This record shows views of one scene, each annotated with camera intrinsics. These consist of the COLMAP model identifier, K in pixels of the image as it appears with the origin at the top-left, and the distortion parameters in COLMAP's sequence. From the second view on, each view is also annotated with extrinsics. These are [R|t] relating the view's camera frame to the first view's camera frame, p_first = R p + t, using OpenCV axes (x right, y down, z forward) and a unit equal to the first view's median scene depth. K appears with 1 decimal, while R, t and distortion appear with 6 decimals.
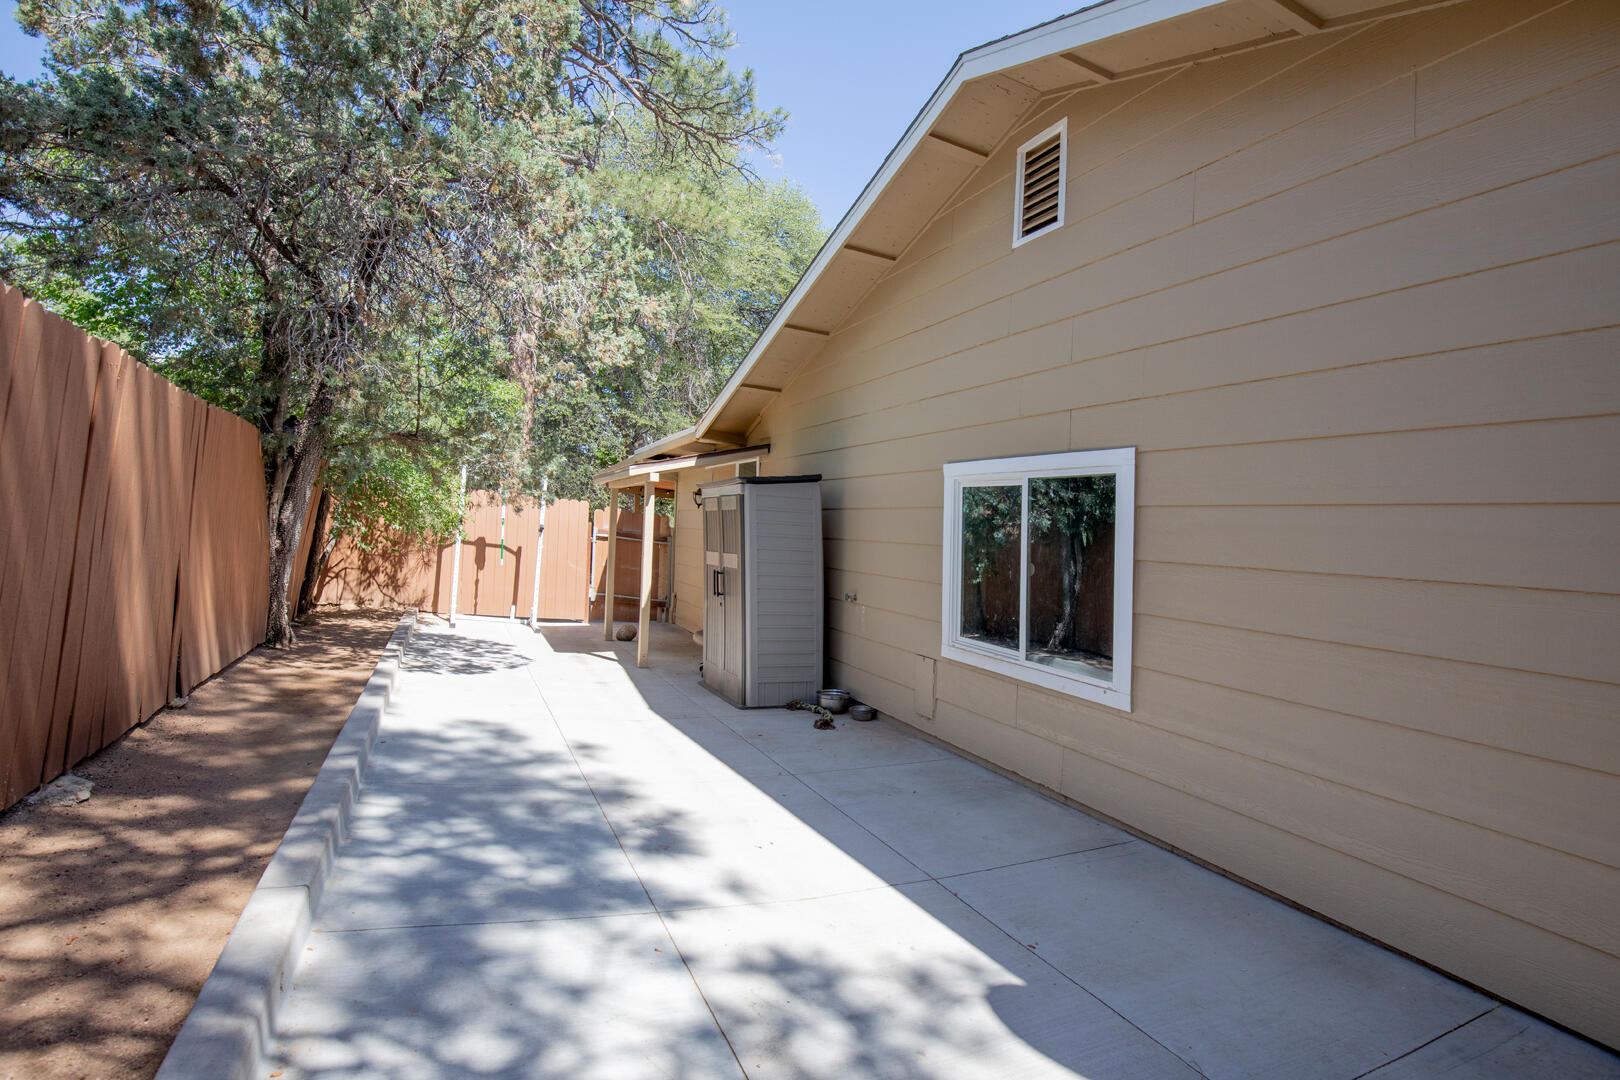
lens RADIAL K [[742.6, 0, 813.1], [0, 742.6, 530.8], [0, 0, 1]] dist [-0.011814, 0.002182]
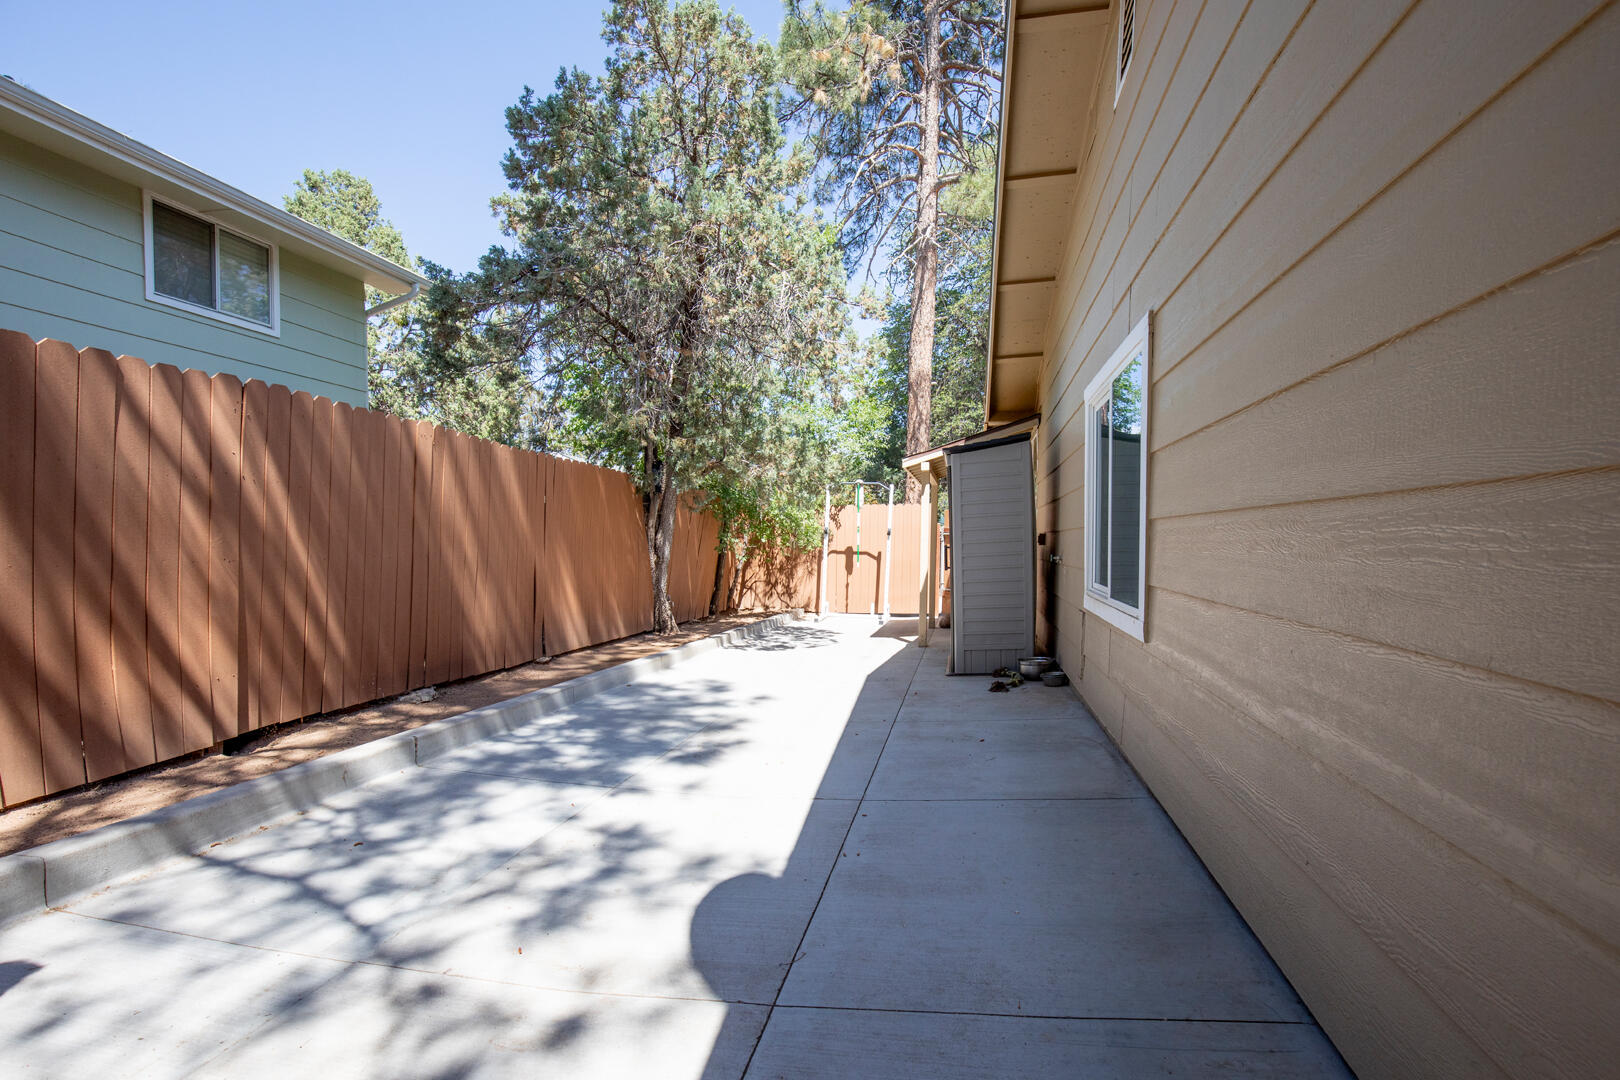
lens RADIAL K [[742.6, 0, 823.5], [0, 742.6, 545.1], [0, 0, 1]] dist [-0.011814, 0.002182]
pose [[0.797471, -0.106660, -0.593855, 0.774832], [0.104627, 0.993786, -0.037989, 0.175511], [0.594216, -0.031838, 0.803675, 0.216908]]
